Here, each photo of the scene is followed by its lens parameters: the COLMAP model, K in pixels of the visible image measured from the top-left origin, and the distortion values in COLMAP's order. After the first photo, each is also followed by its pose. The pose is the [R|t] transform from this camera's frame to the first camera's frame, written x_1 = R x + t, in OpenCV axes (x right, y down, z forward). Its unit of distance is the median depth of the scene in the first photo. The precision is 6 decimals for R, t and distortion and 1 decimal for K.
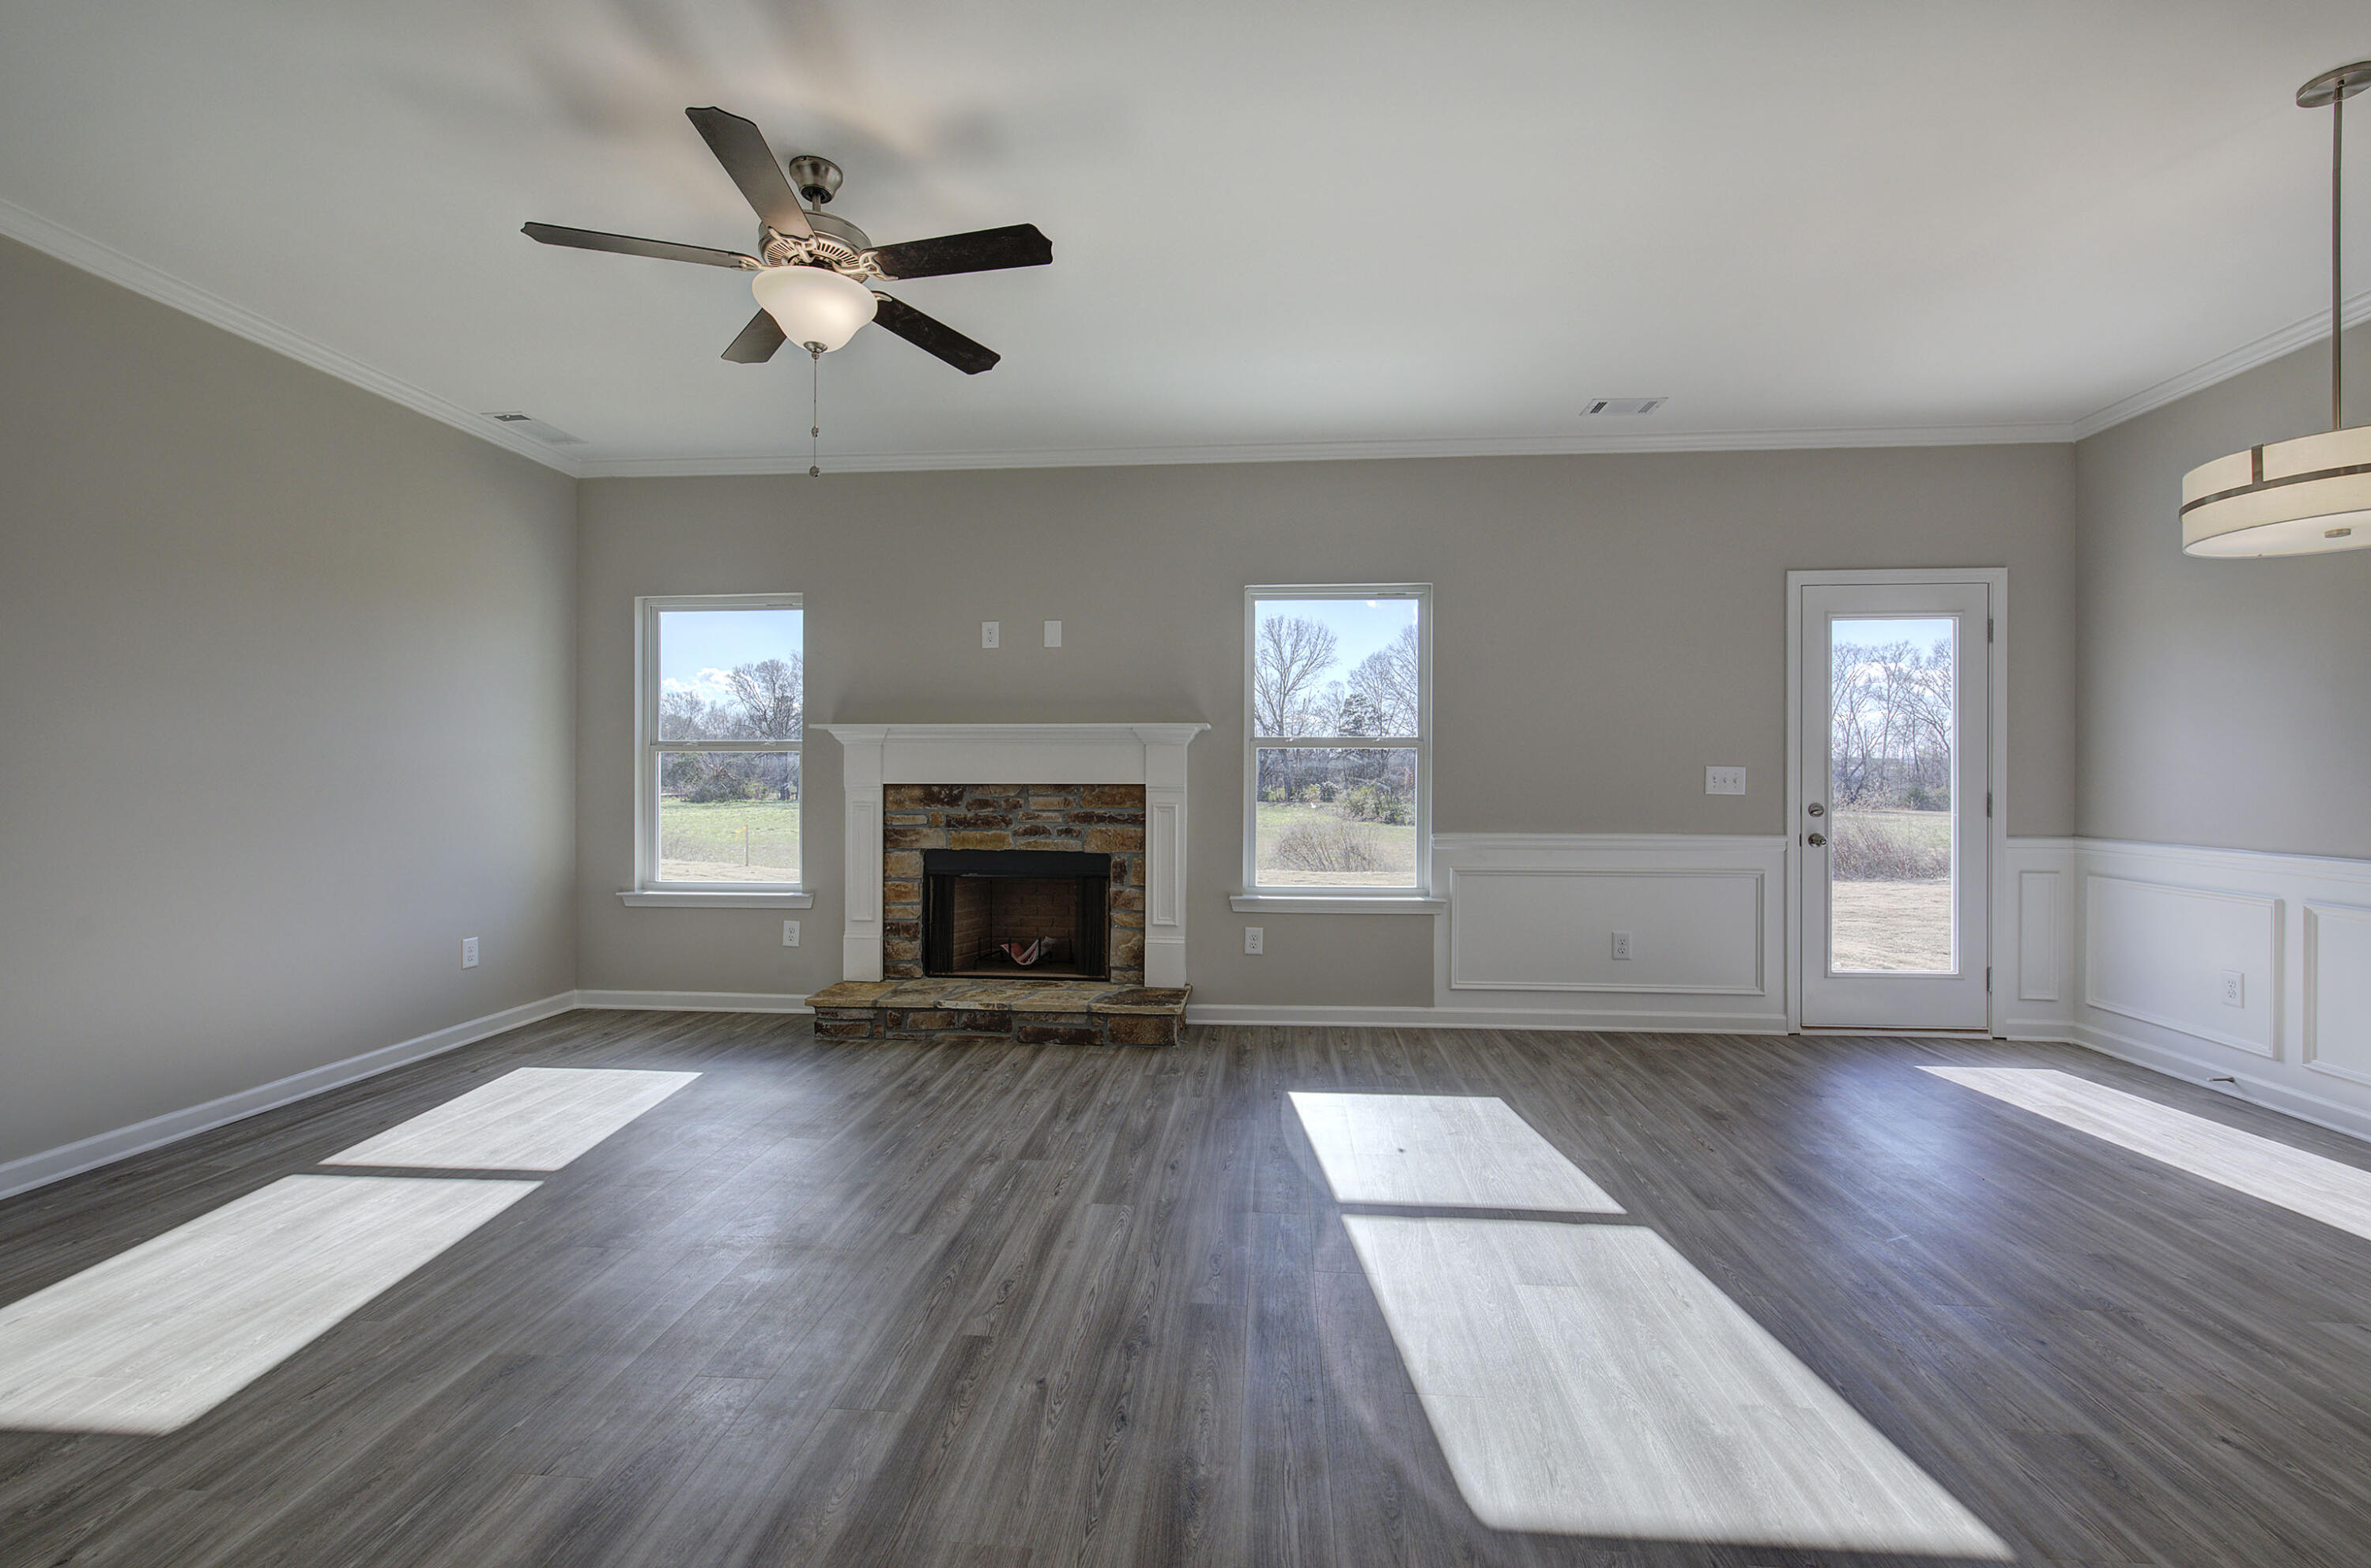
lens RADIAL K [[1003.6, 0, 1192.4], [0, 1003.6, 775.4], [0, 0, 1]] dist [-0.005798, 0.001335]
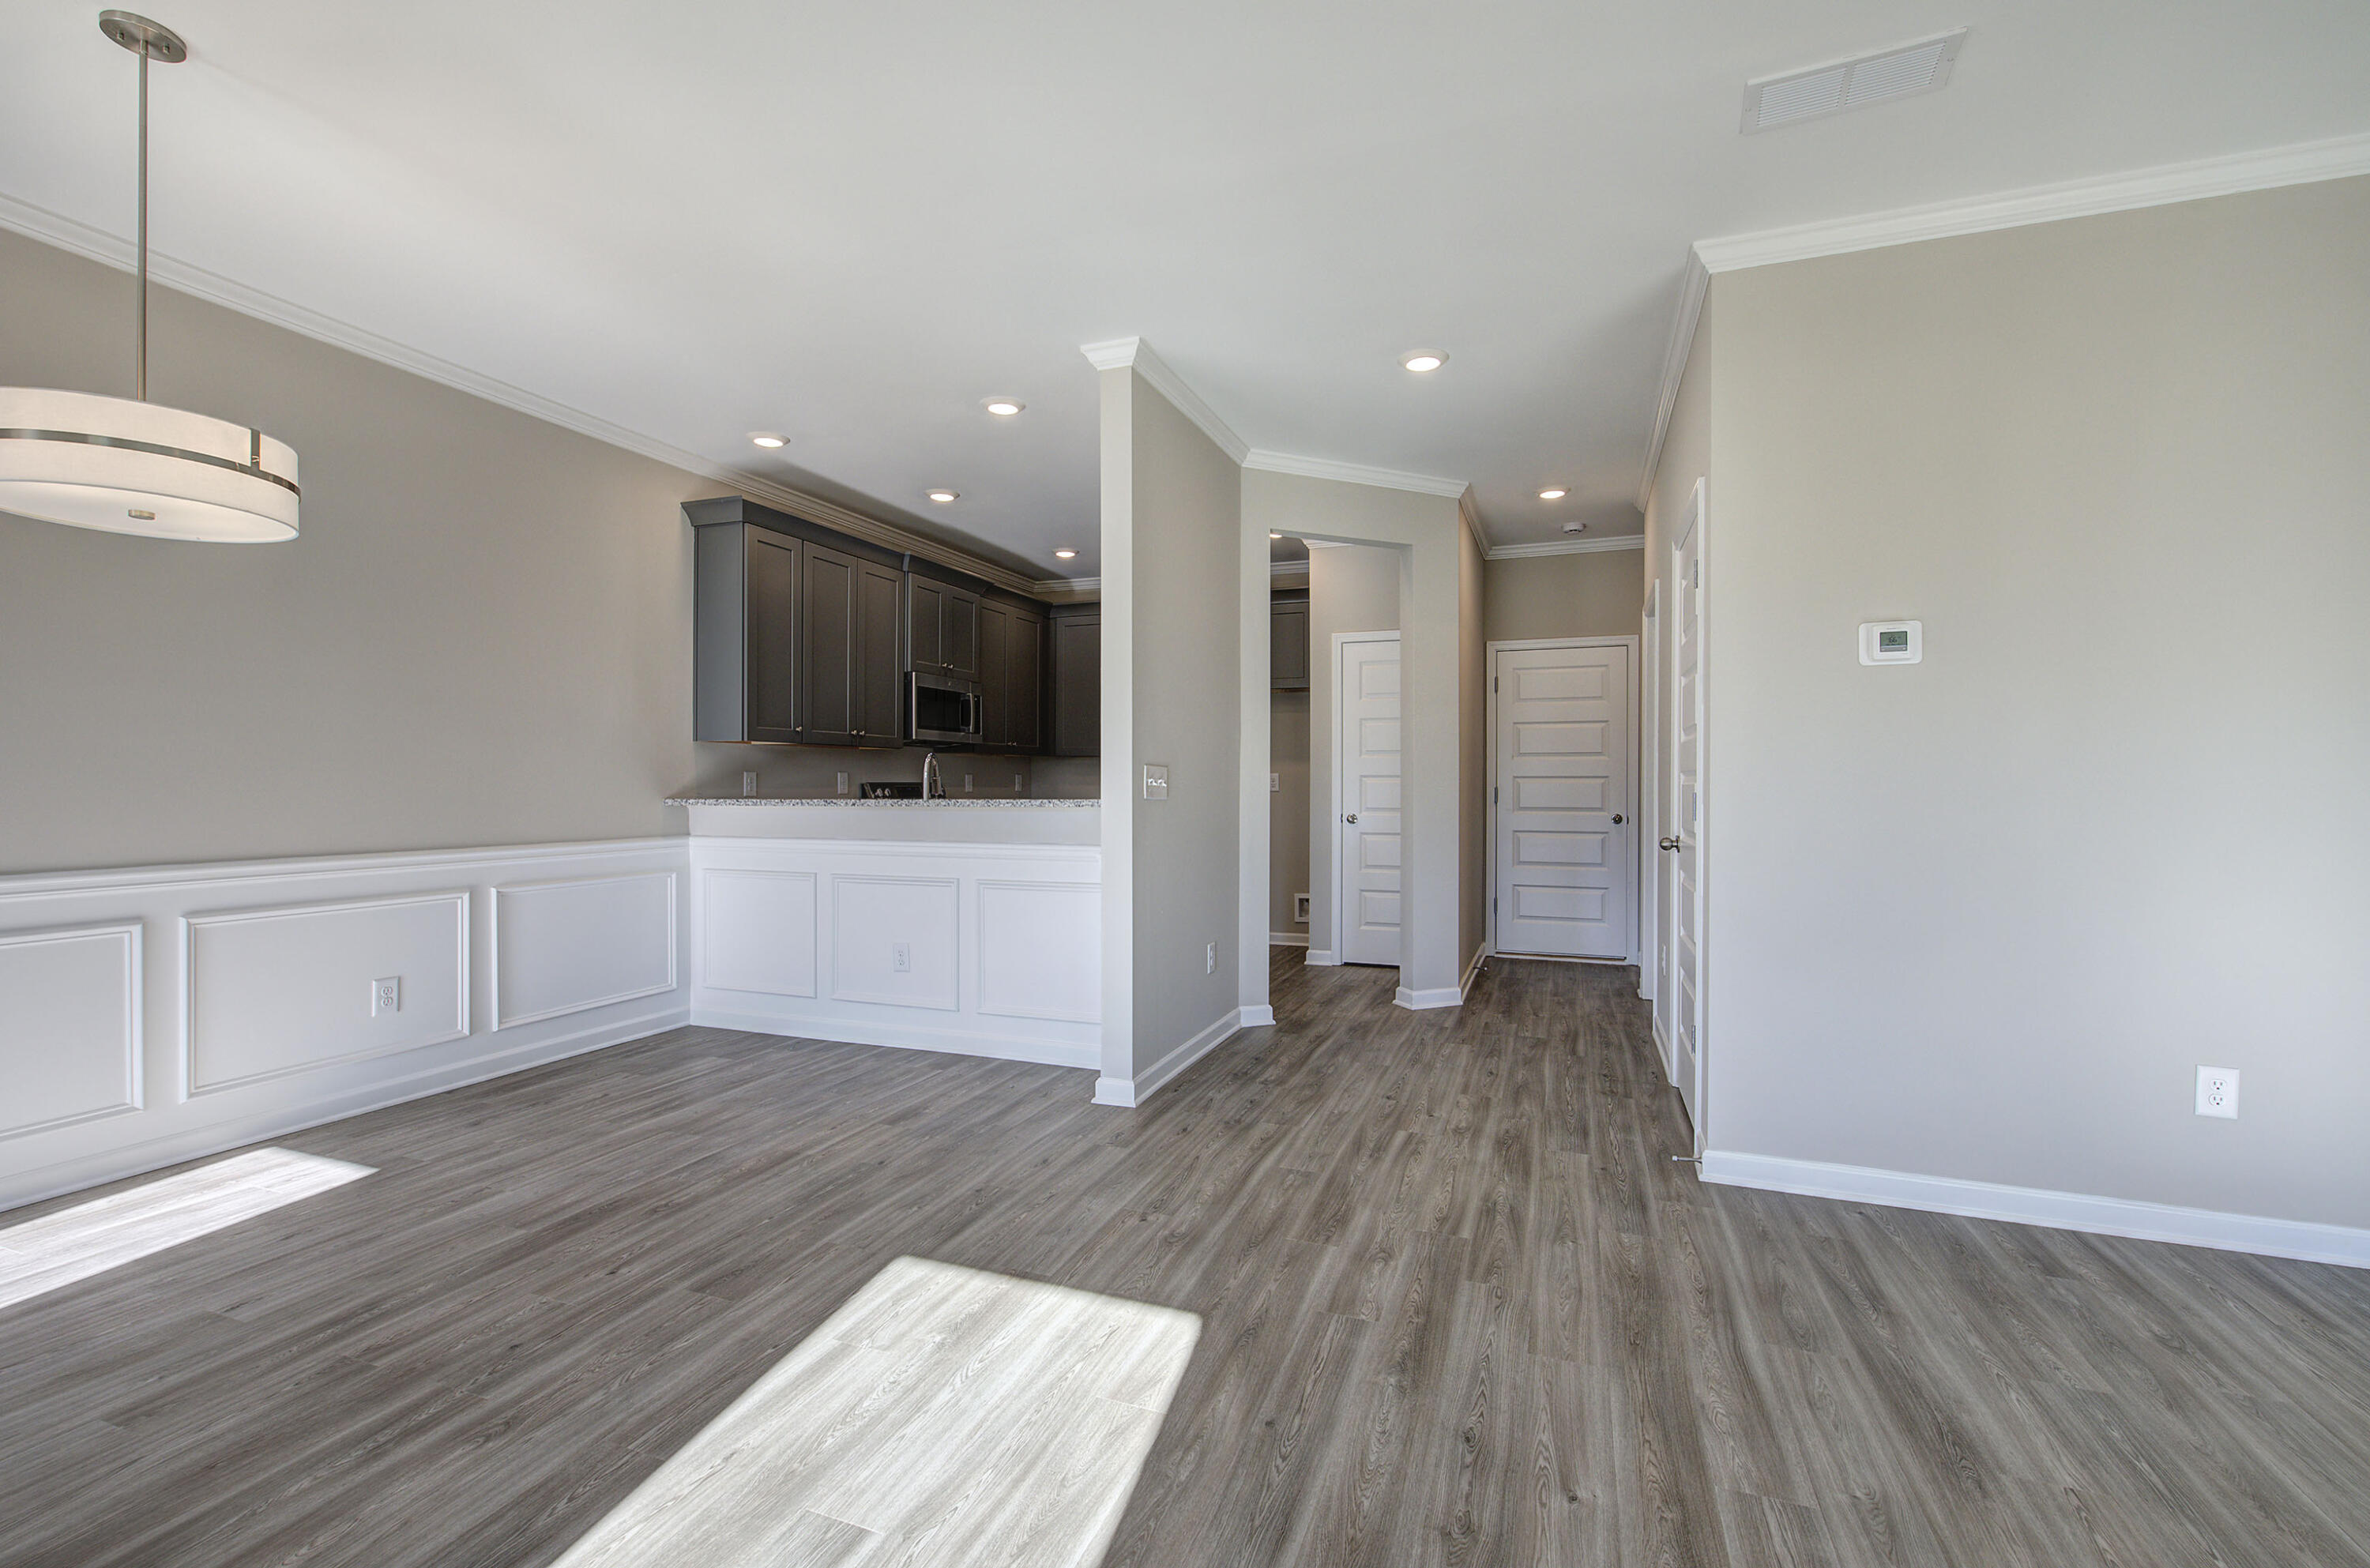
lens RADIAL K [[1003.1, 0, 1190.3], [0, 1003.1, 784.5], [0, 0, 1]] dist [-0.005798, 0.001335]
pose [[-0.961098, -0.005518, 0.276152, -0.029780], [-0.005046, 0.999984, 0.002419, 0.001675], [-0.276161, 0.000931, -0.961111, 0.796313]]
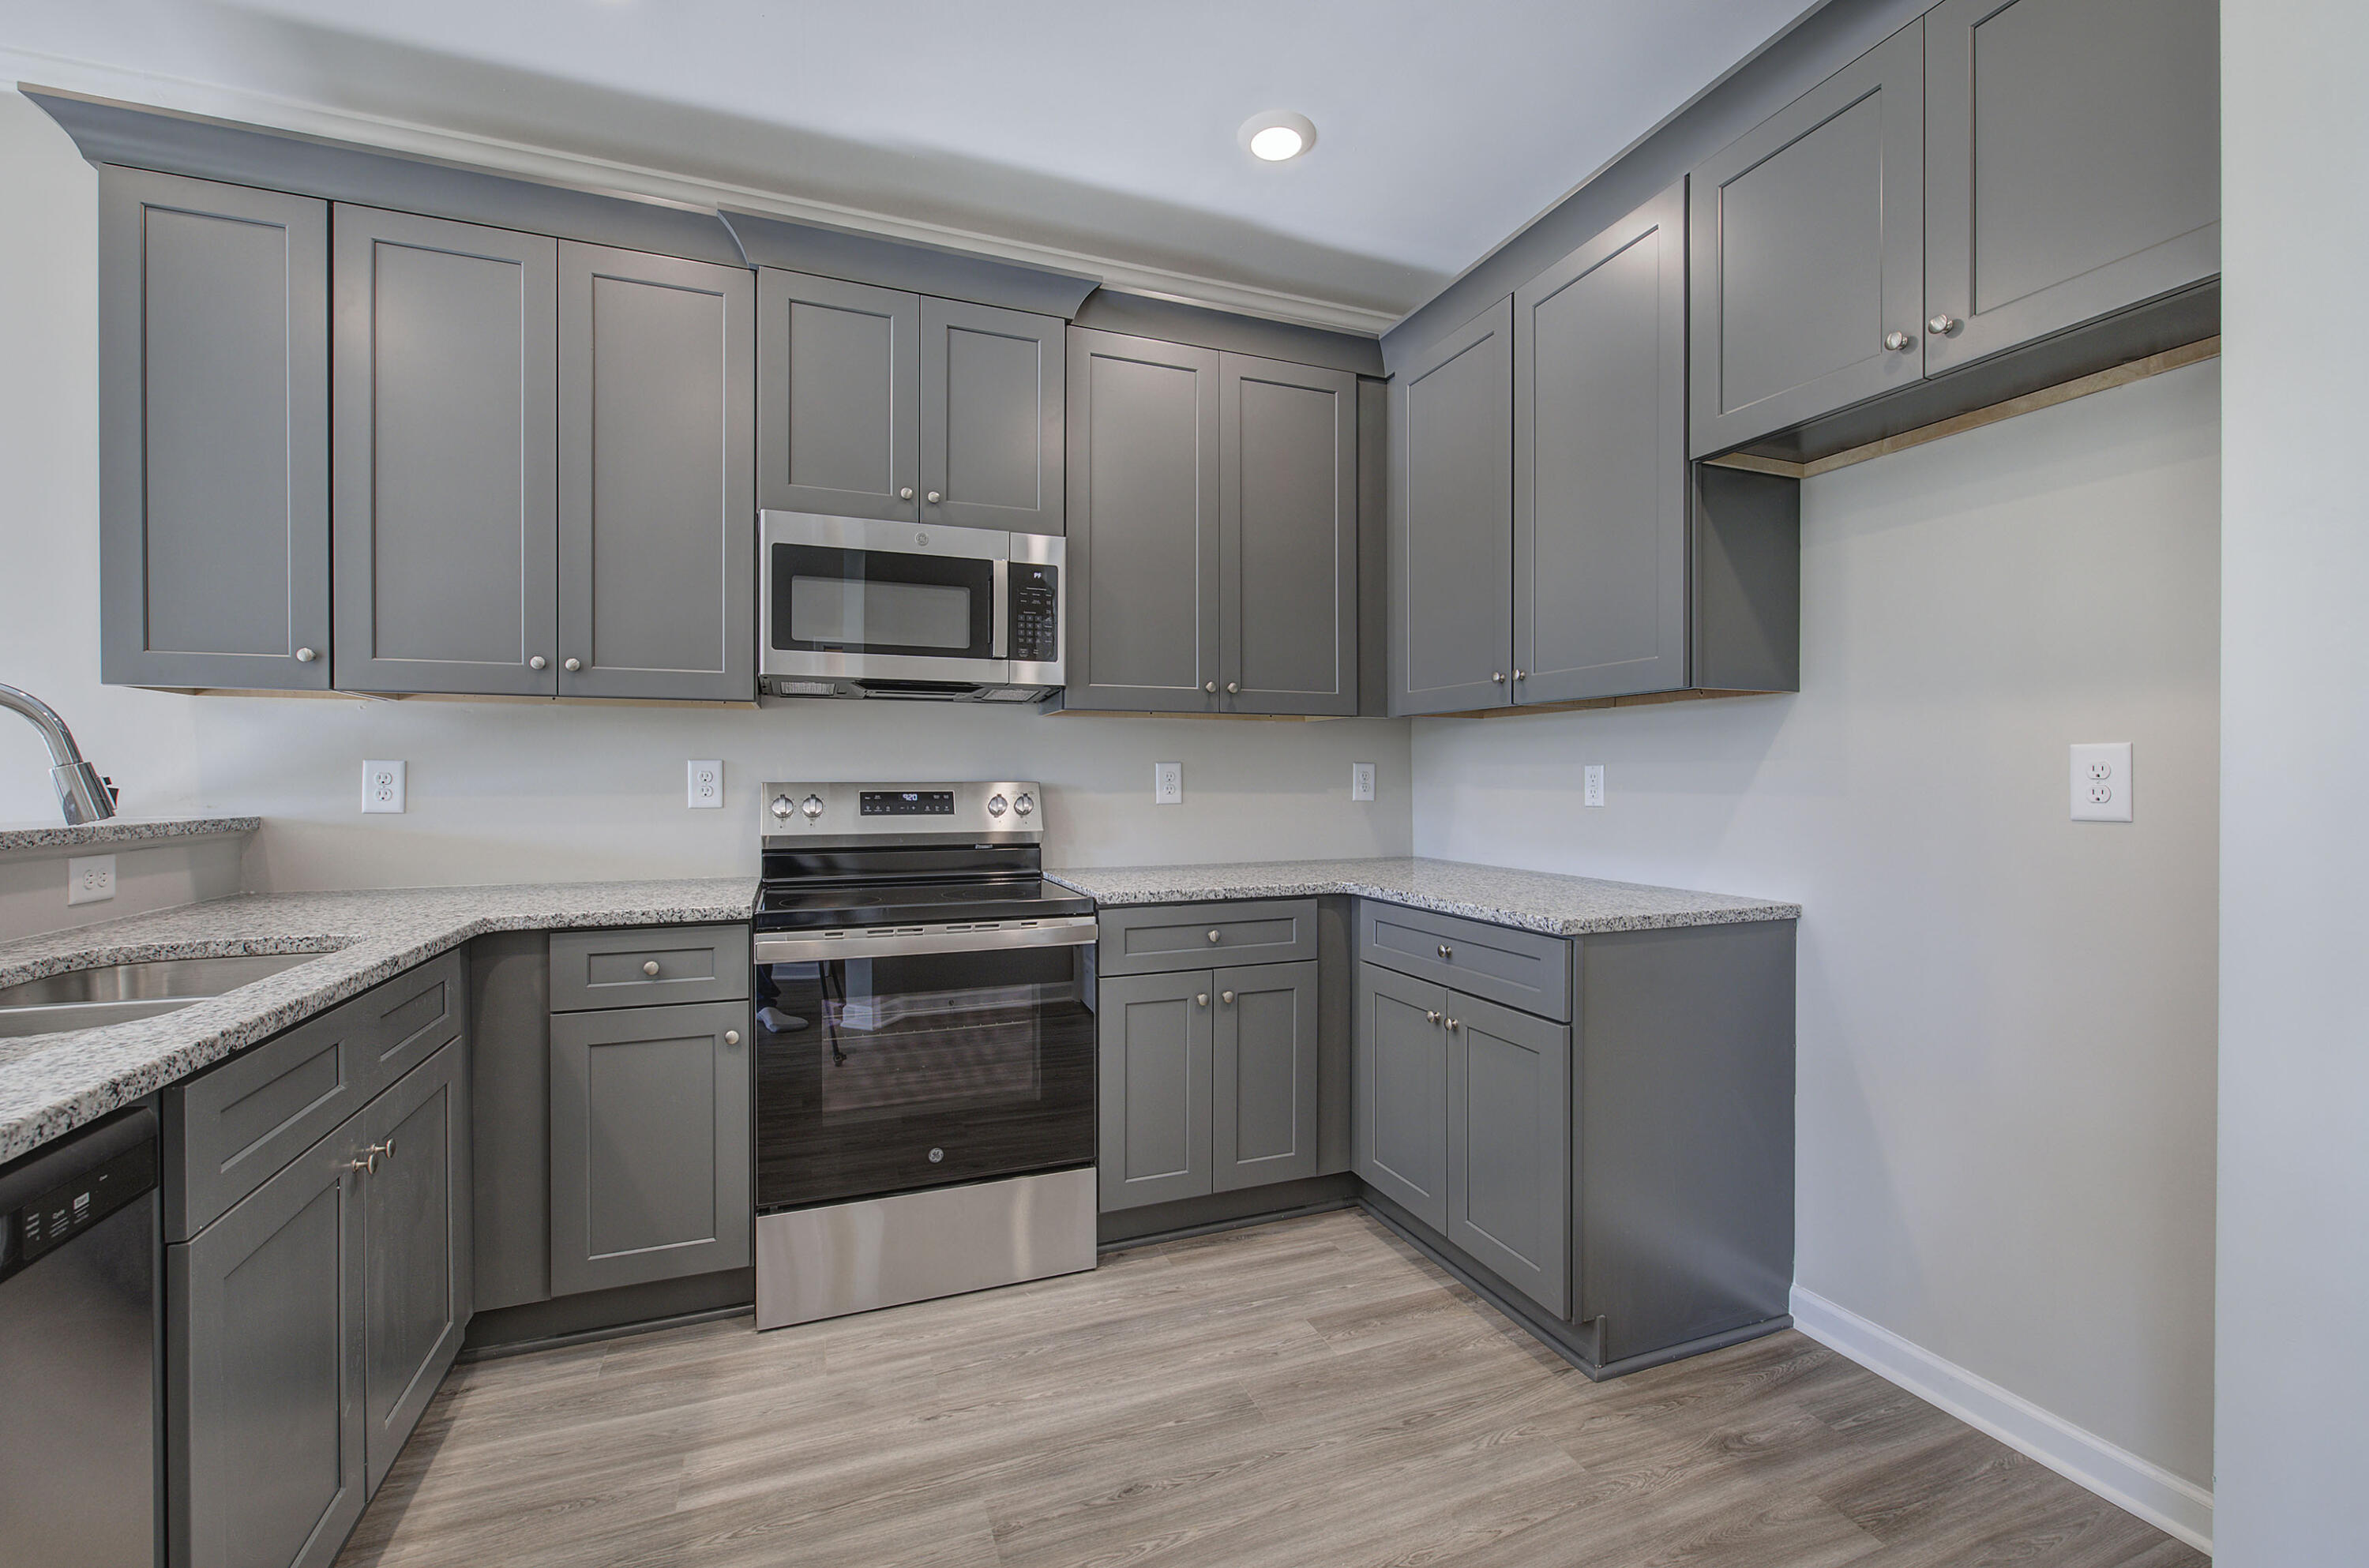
lens RADIAL K [[1002.7, 0, 1186.7], [0, 1002.7, 780.9], [0, 0, 1]] dist [-0.005798, 0.001335]
pose [[-0.435199, -0.005033, 0.900320, 0.101222], [-0.003105, 0.999987, 0.004090, 0.000655], [-0.900329, -0.001015, -0.435209, -0.307038]]
